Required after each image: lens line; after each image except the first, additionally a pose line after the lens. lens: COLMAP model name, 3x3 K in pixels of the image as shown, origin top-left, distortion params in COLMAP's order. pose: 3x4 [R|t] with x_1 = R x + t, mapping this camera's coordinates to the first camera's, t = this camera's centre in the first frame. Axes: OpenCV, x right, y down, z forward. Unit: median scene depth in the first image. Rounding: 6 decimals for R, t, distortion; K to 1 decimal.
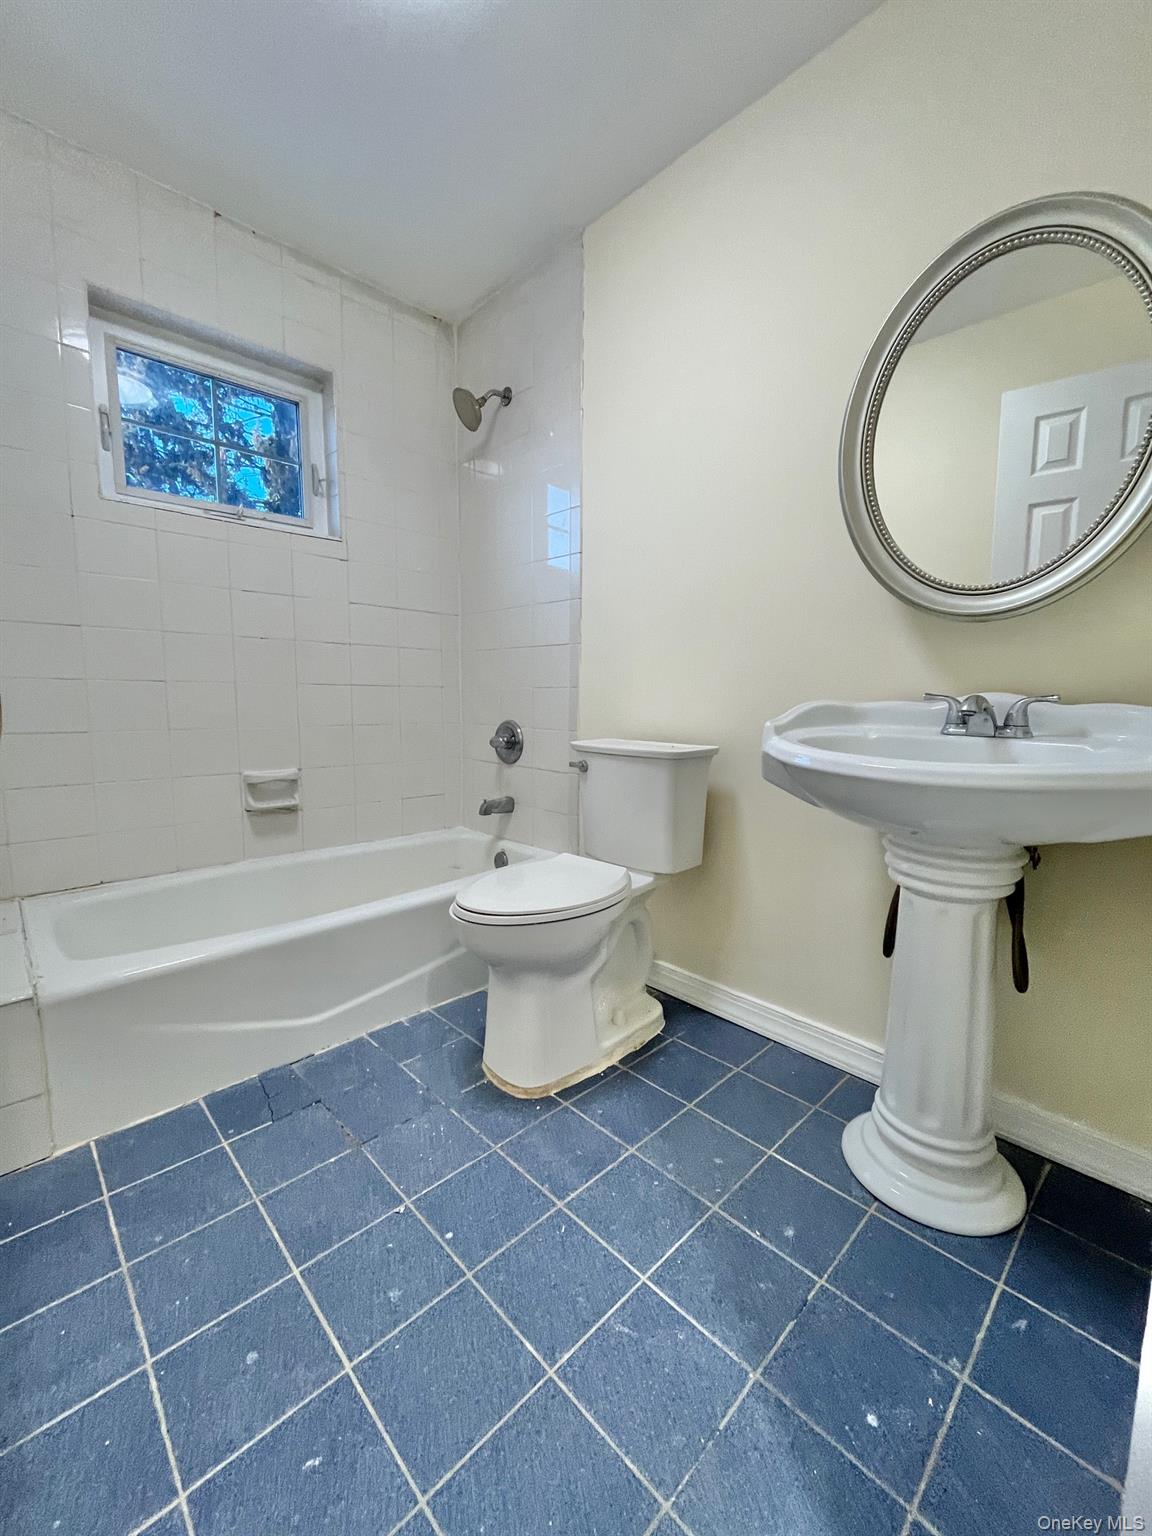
lens RADIAL K [[619.4, 0, 580.5], [0, 619.4, 764.4], [0, 0, 1]] dist [-0.003108, -0.000362]
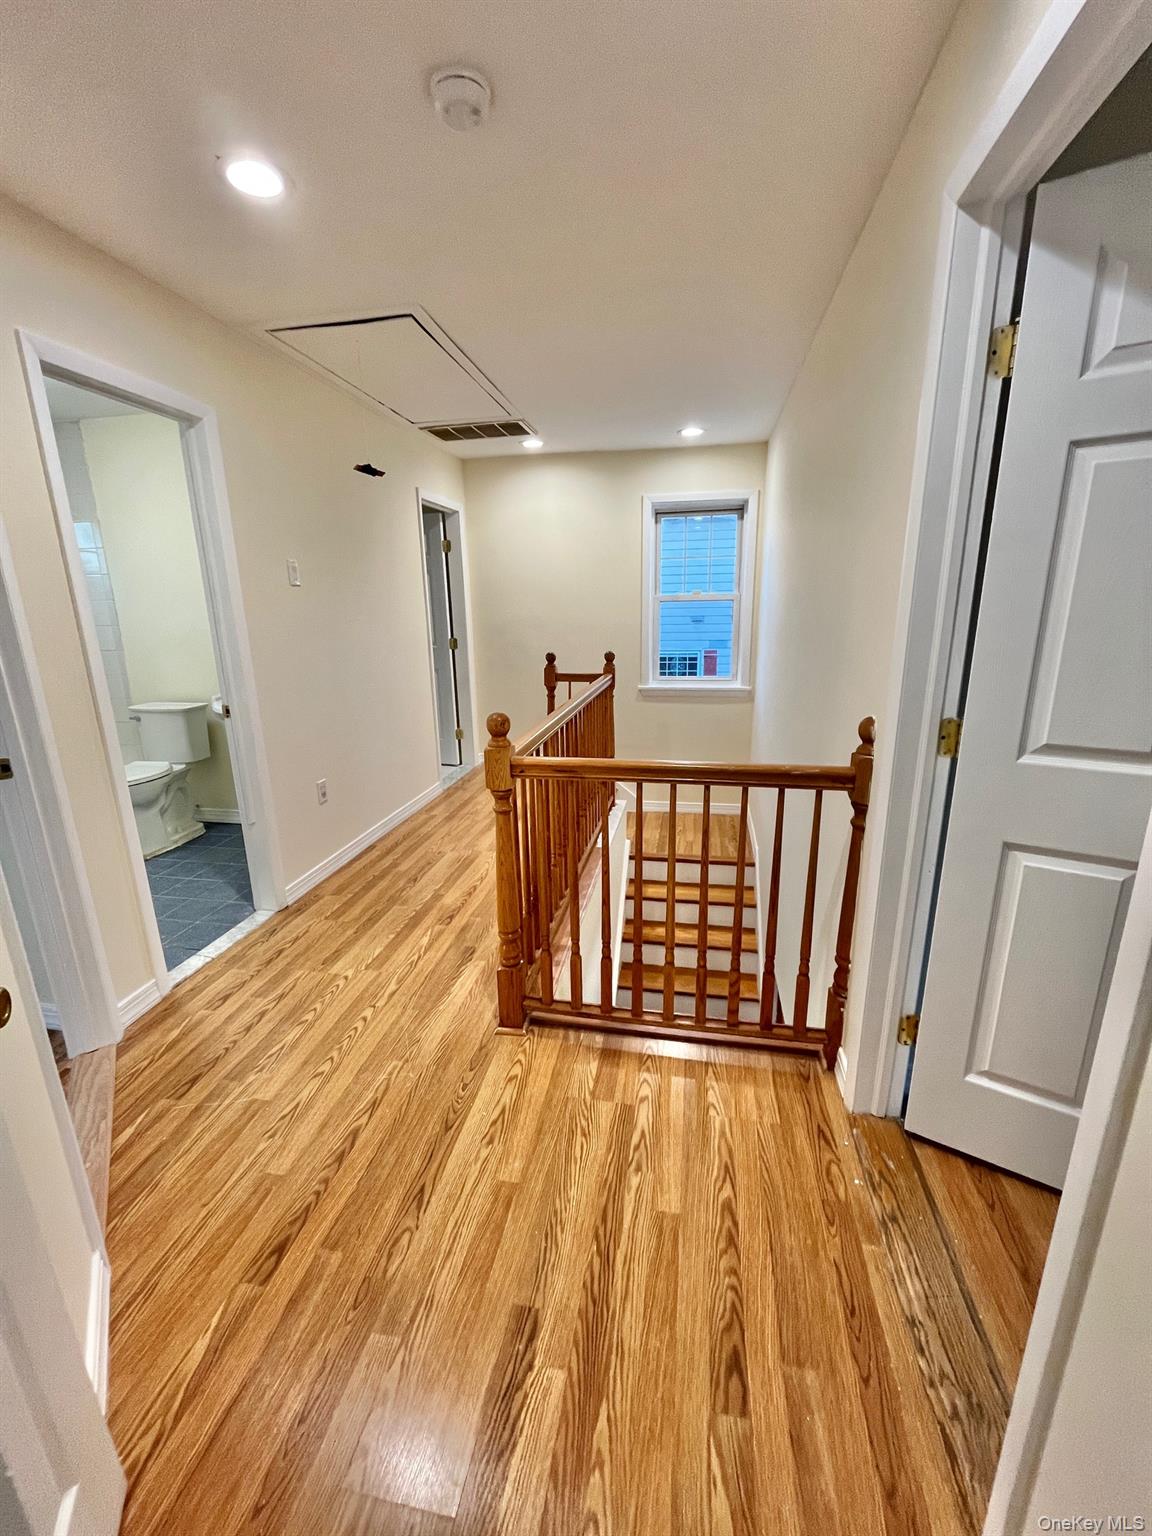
lens RADIAL K [[619.4, 0, 573.1], [0, 619.4, 768.5], [0, 0, 1]] dist [-0.003108, -0.000362]
pose [[0.817432, -0.165253, 0.551813, 0.027687], [0.086760, 0.982358, 0.165667, -0.050728], [-0.569454, -0.087546, 0.817348, -1.557165]]
